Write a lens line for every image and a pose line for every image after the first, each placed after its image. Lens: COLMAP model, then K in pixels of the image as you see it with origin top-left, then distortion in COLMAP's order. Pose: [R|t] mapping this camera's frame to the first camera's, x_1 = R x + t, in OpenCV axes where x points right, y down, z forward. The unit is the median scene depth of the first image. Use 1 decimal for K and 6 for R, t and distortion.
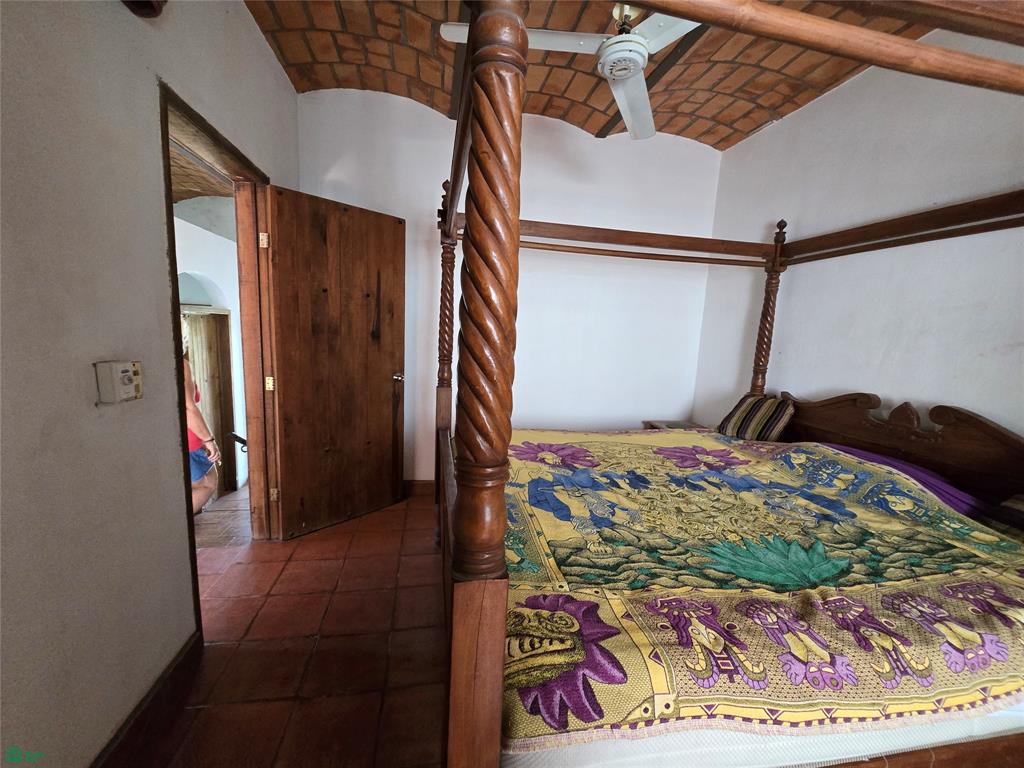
lens RADIAL K [[420.4, 0, 510.1], [0, 420.4, 386.2], [0, 0, 1]] dist [-0.001986, -0.000476]
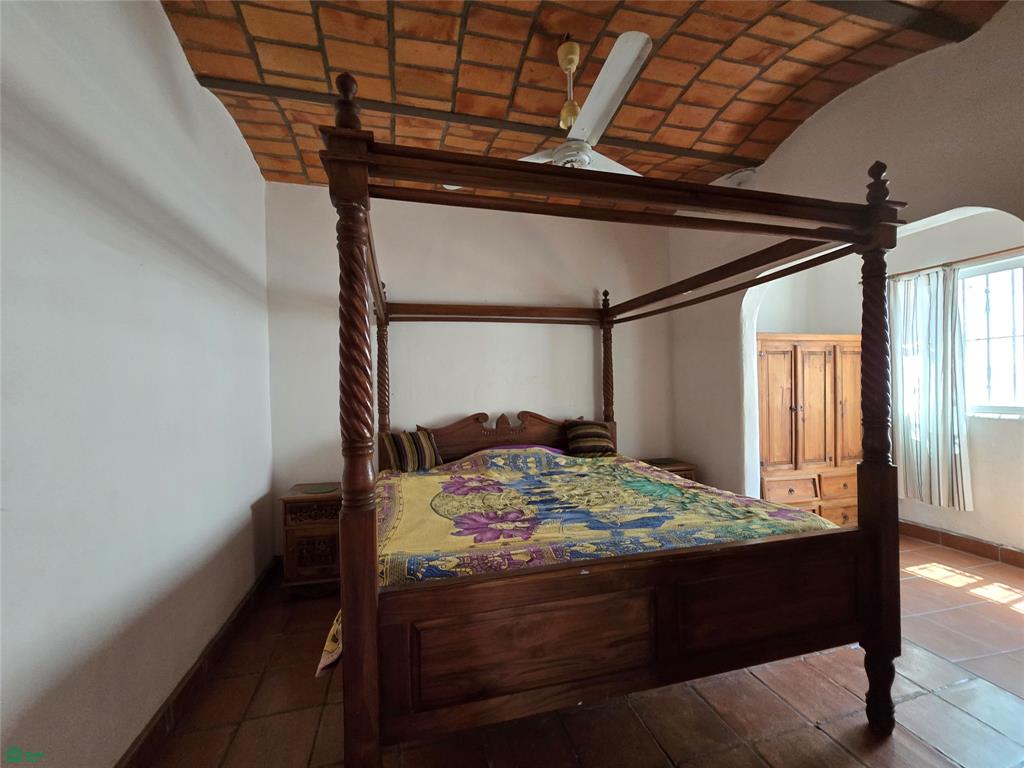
lens RADIAL K [[420.4, 0, 508.4], [0, 420.4, 388.7], [0, 0, 1]] dist [-0.001986, -0.000476]
pose [[-0.074636, -0.044367, 0.996223, -0.806192], [0.158495, 0.985783, 0.055776, -0.161510], [-0.984535, 0.162059, -0.066543, 1.123116]]
